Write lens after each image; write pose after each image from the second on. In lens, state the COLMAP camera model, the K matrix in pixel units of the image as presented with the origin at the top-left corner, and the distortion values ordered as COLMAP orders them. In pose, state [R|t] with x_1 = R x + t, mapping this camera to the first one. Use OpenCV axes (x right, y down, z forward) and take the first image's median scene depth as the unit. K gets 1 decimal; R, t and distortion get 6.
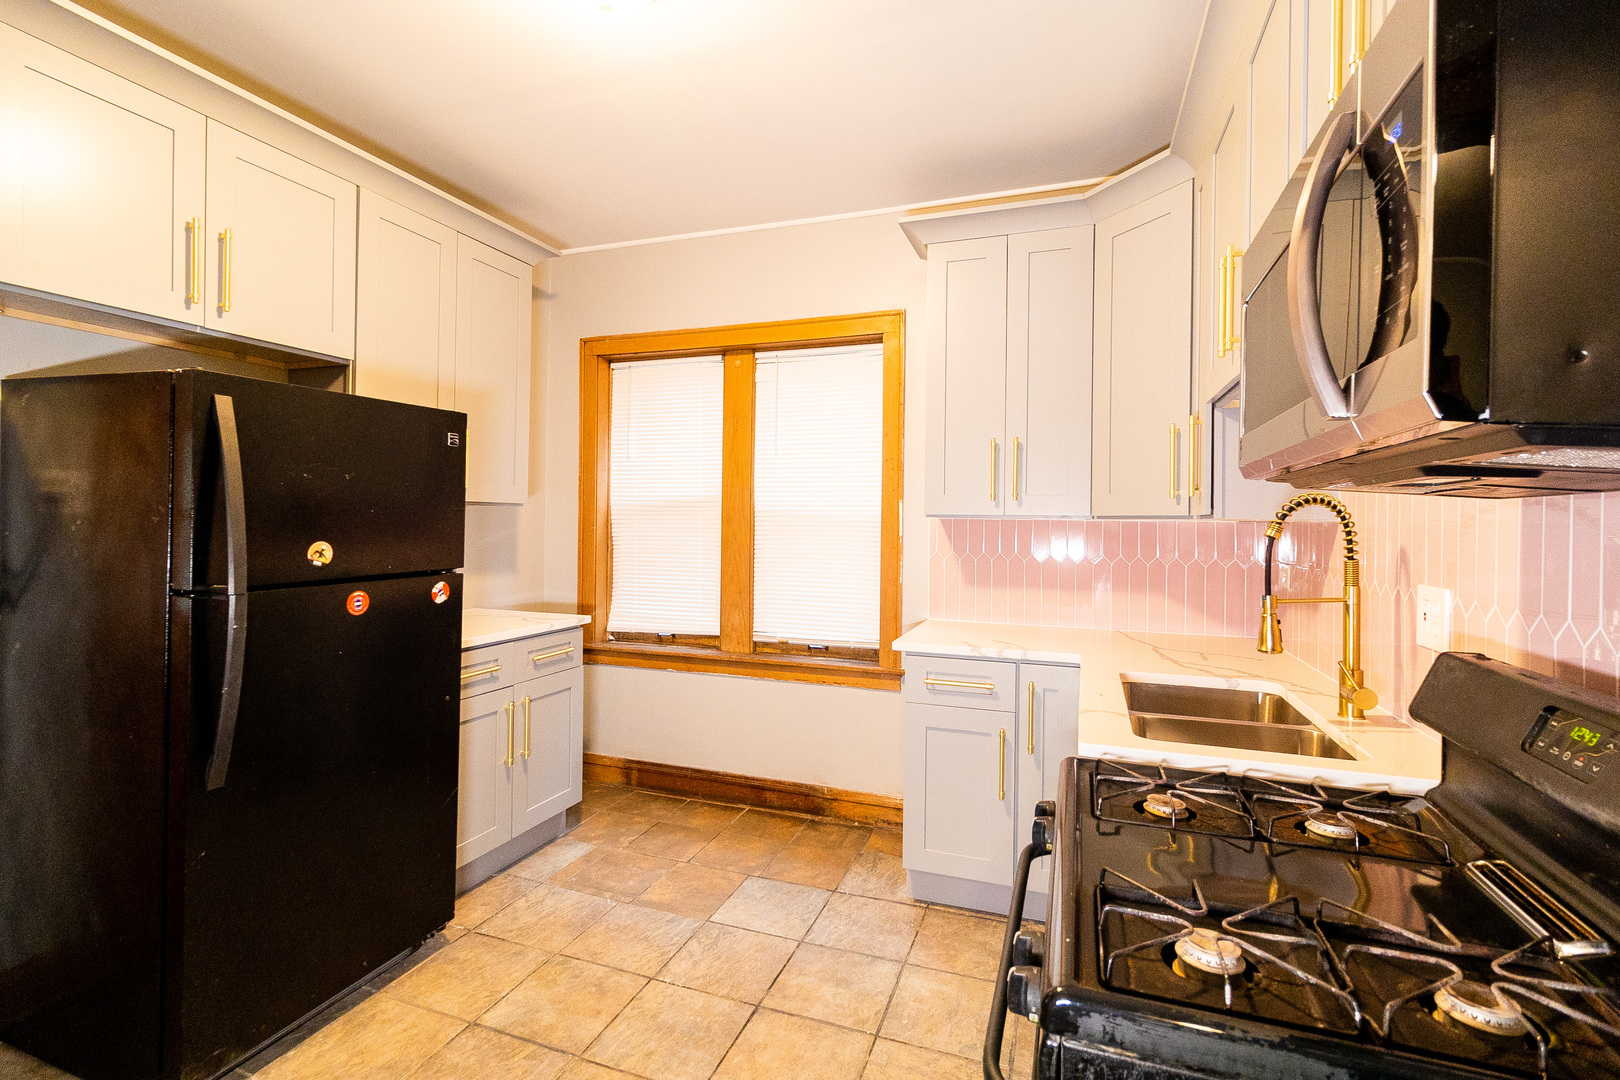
lens RADIAL K [[699.6, 0, 819.2], [0, 699.6, 531.0], [0, 0, 1]] dist [-0.010412, 0.000595]
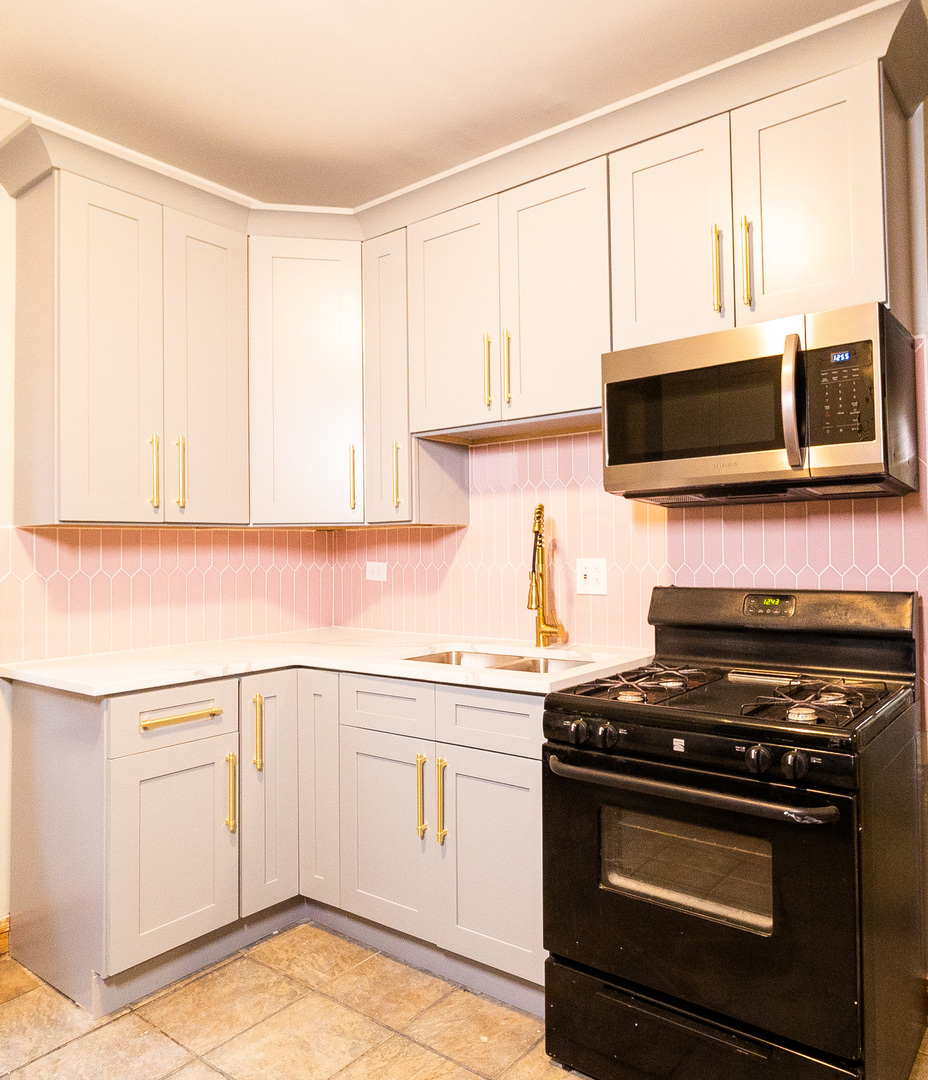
lens RADIAL K [[799.9, 0, 466.0], [0, 799.9, 537.6], [0, 0, 1]] dist [0.005163, -0.000461]
pose [[0.307022, -0.001851, 0.951701, -0.610474], [0.023182, 0.999716, -0.005534, 0.012806], [-0.951420, 0.023761, 0.306977, 0.347323]]
